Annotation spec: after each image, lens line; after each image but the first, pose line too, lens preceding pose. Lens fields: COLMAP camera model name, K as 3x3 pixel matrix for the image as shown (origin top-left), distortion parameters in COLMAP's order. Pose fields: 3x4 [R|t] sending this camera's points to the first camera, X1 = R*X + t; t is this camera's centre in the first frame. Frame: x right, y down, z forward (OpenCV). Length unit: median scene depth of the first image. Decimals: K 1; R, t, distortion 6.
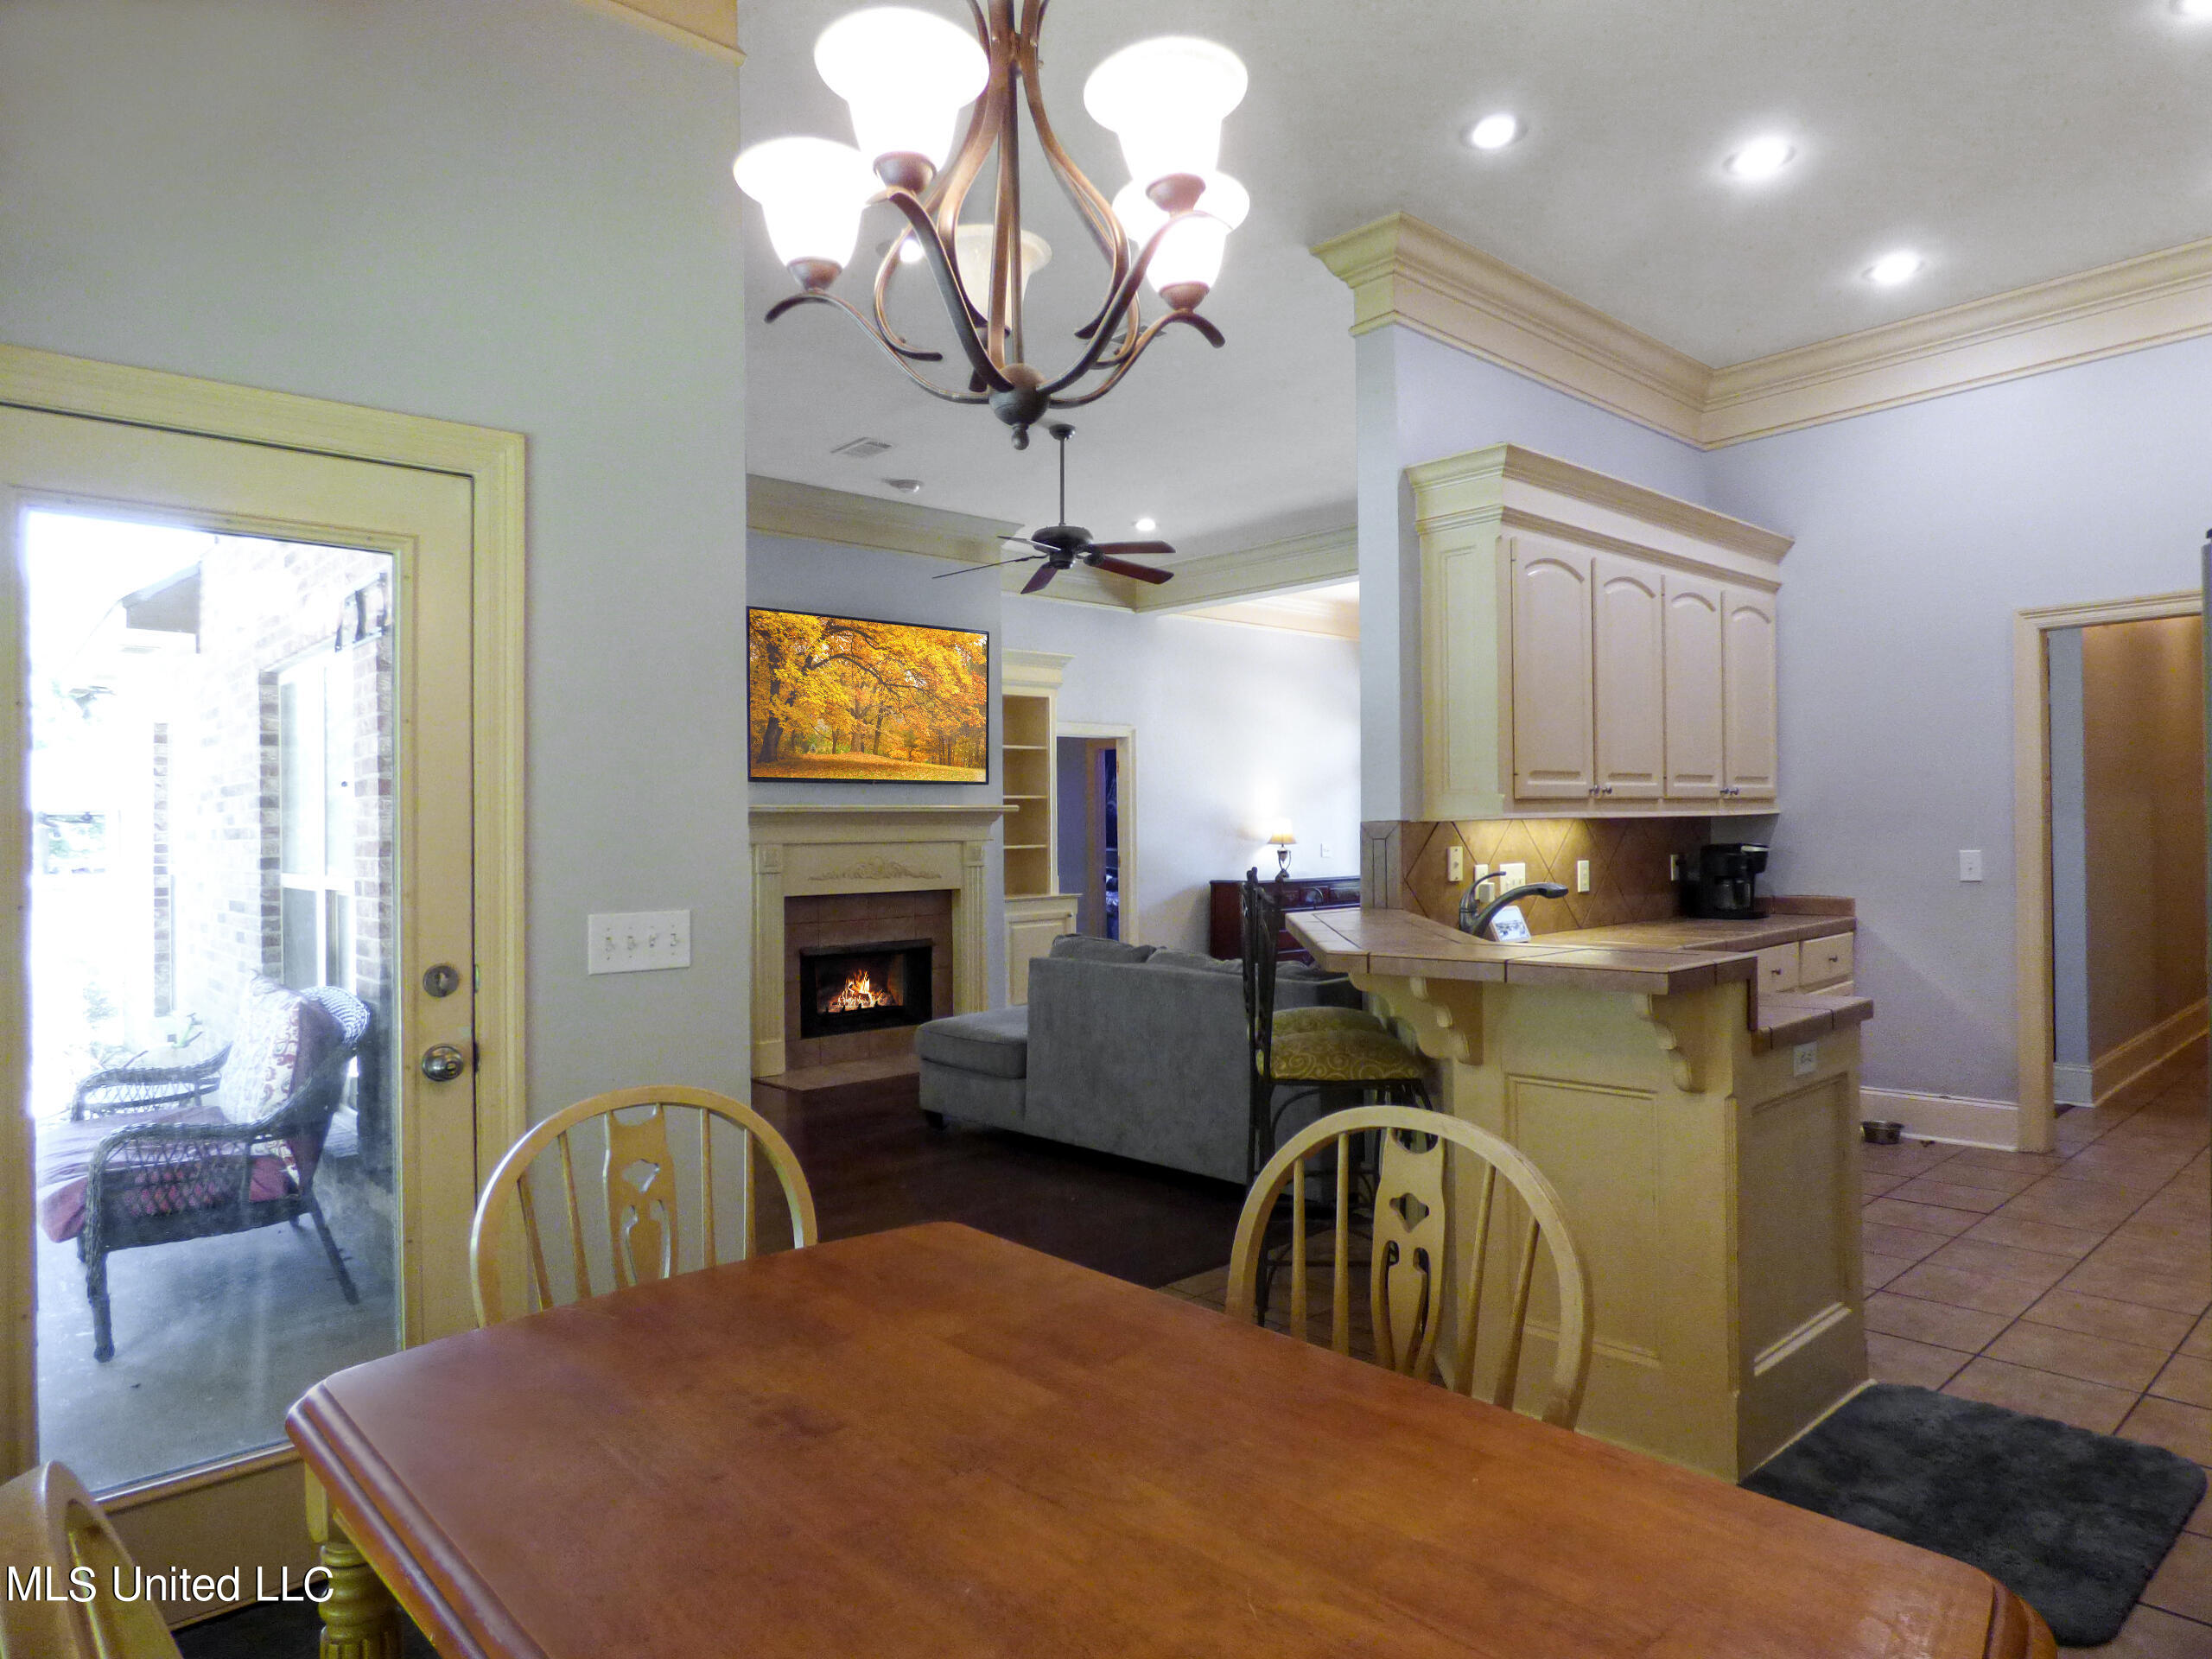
lens RADIAL K [[1340.4, 0, 1111.8], [0, 1340.4, 808.6], [0, 0, 1]] dist [-0.027168, -0.000912]
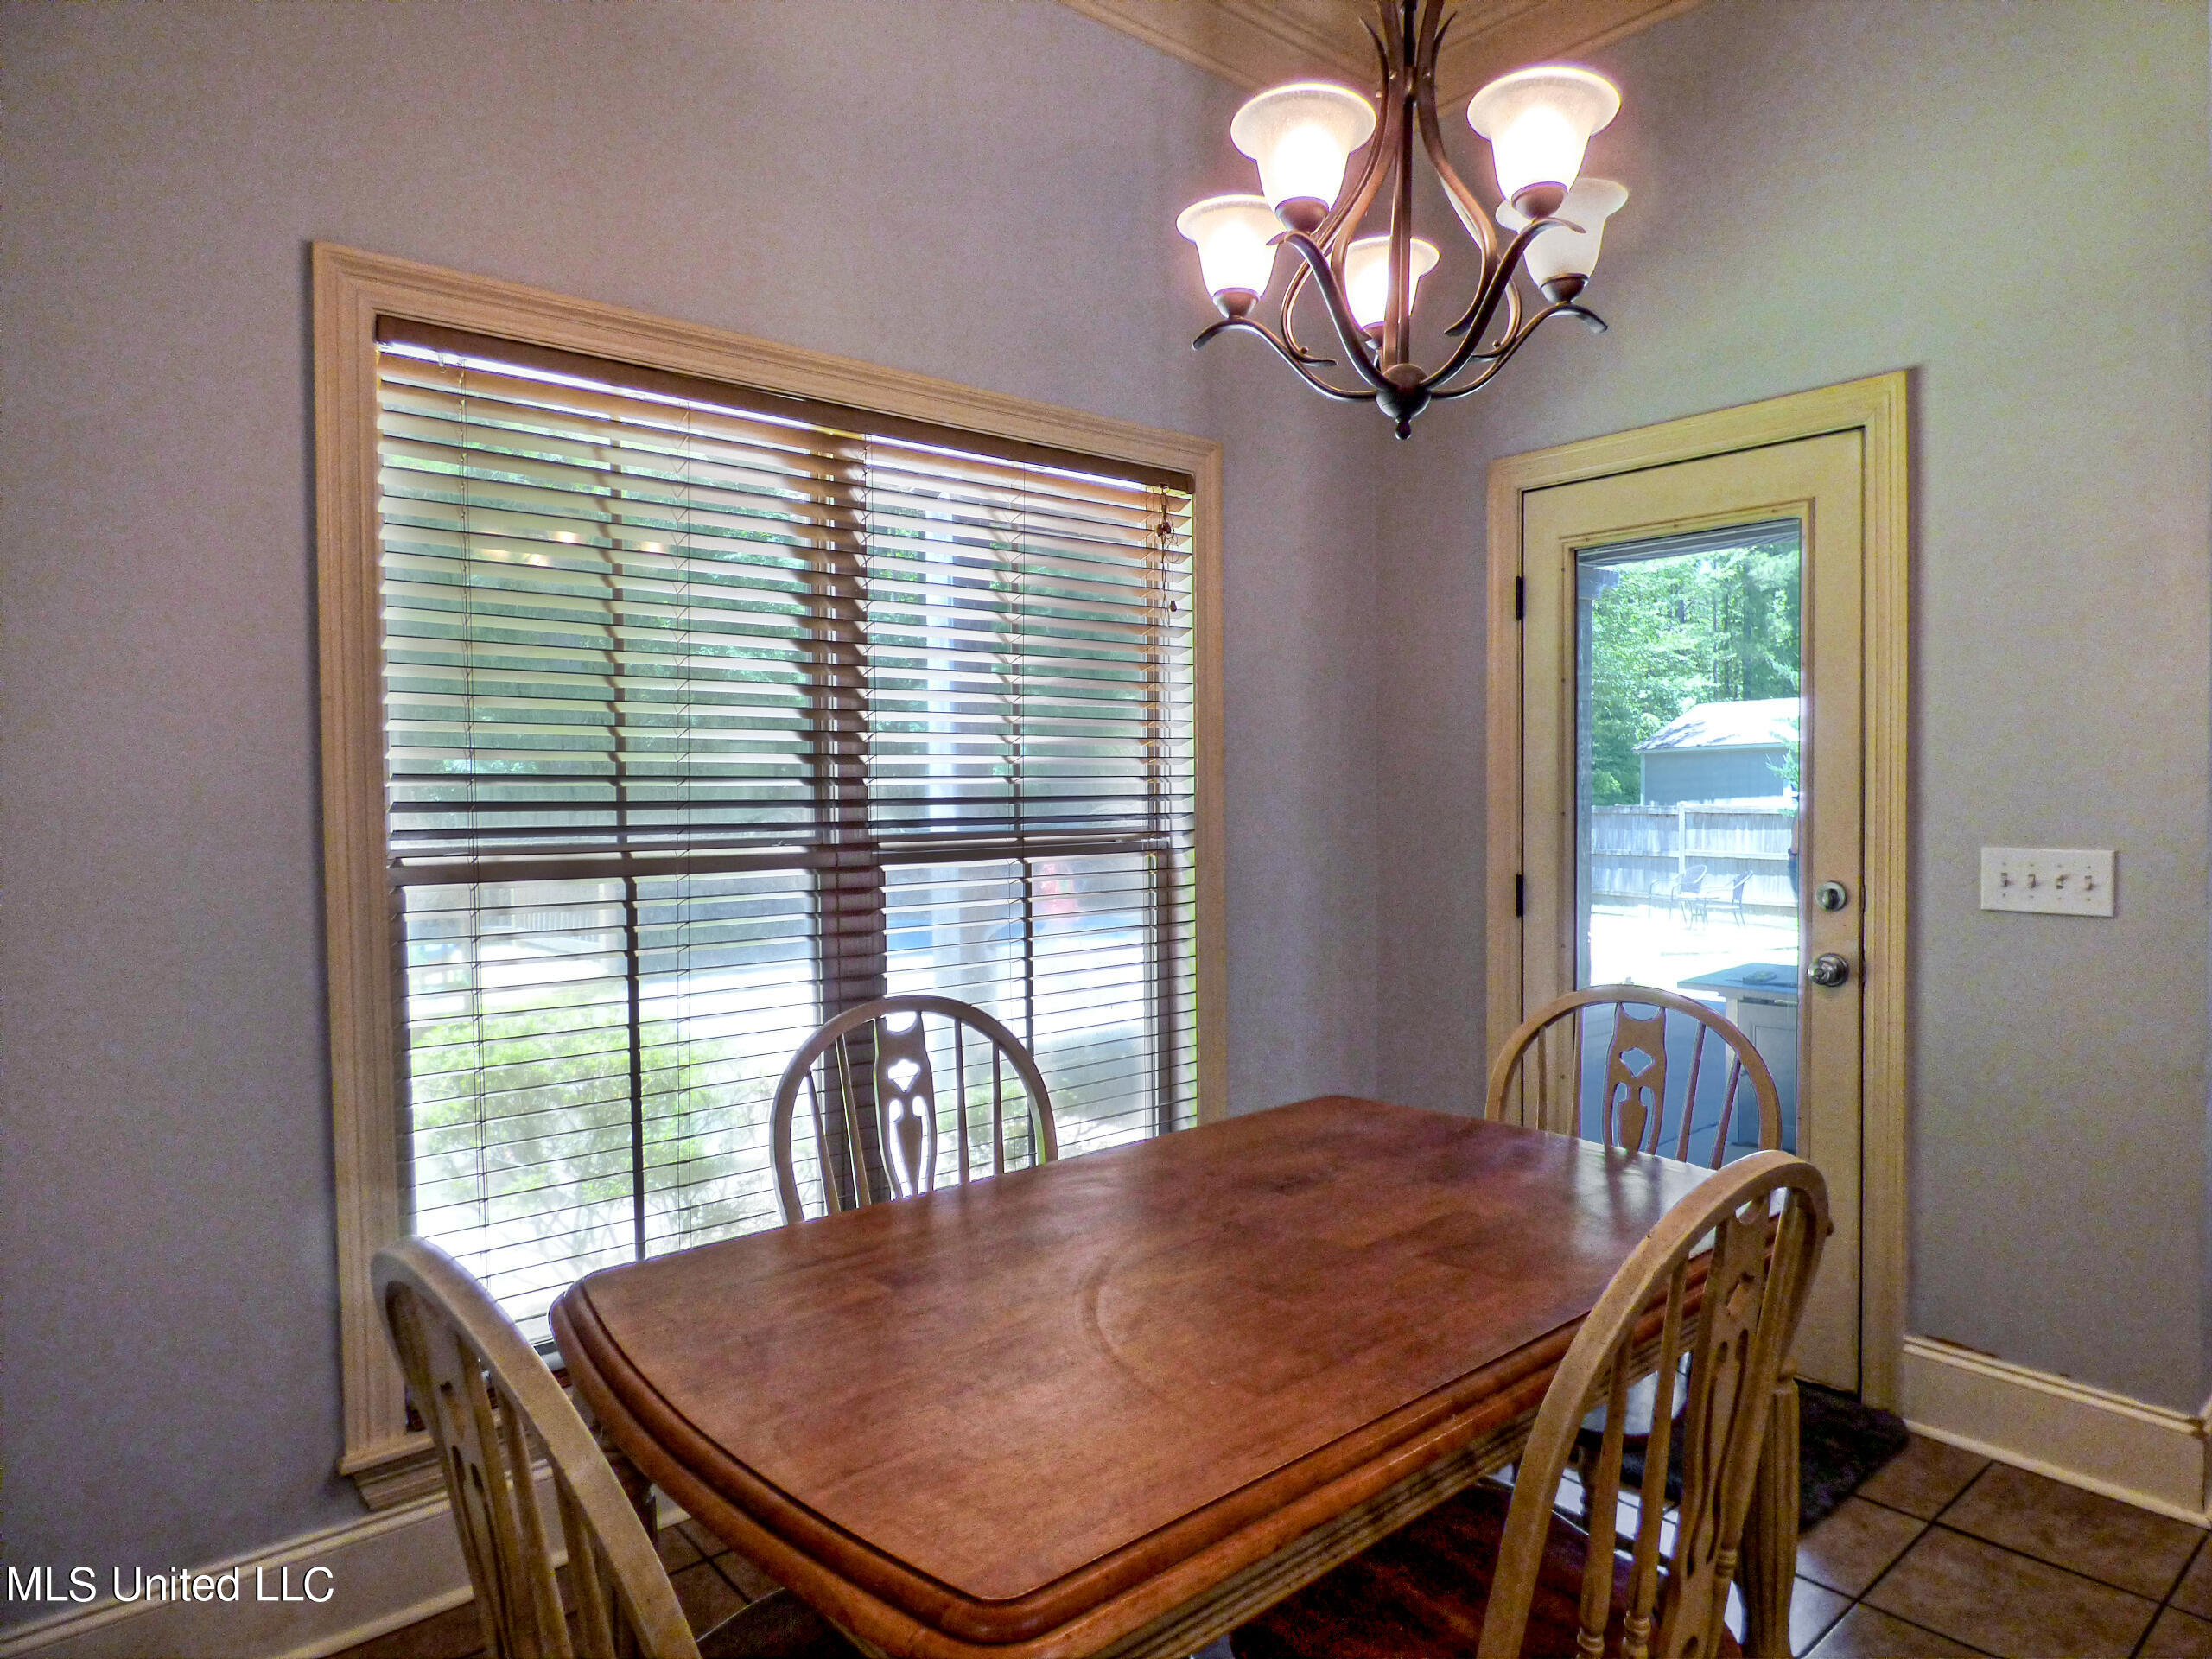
lens RADIAL K [[1314.2, 0, 1115.3], [0, 1314.2, 840.9], [0, 0, 1]] dist [-0.023256, 0.002990]
pose [[-0.042612, 0.058437, -0.997381, 0.598053], [0.042455, 0.997492, 0.056630, -0.005408], [0.998189, -0.039930, -0.044987, 0.439292]]
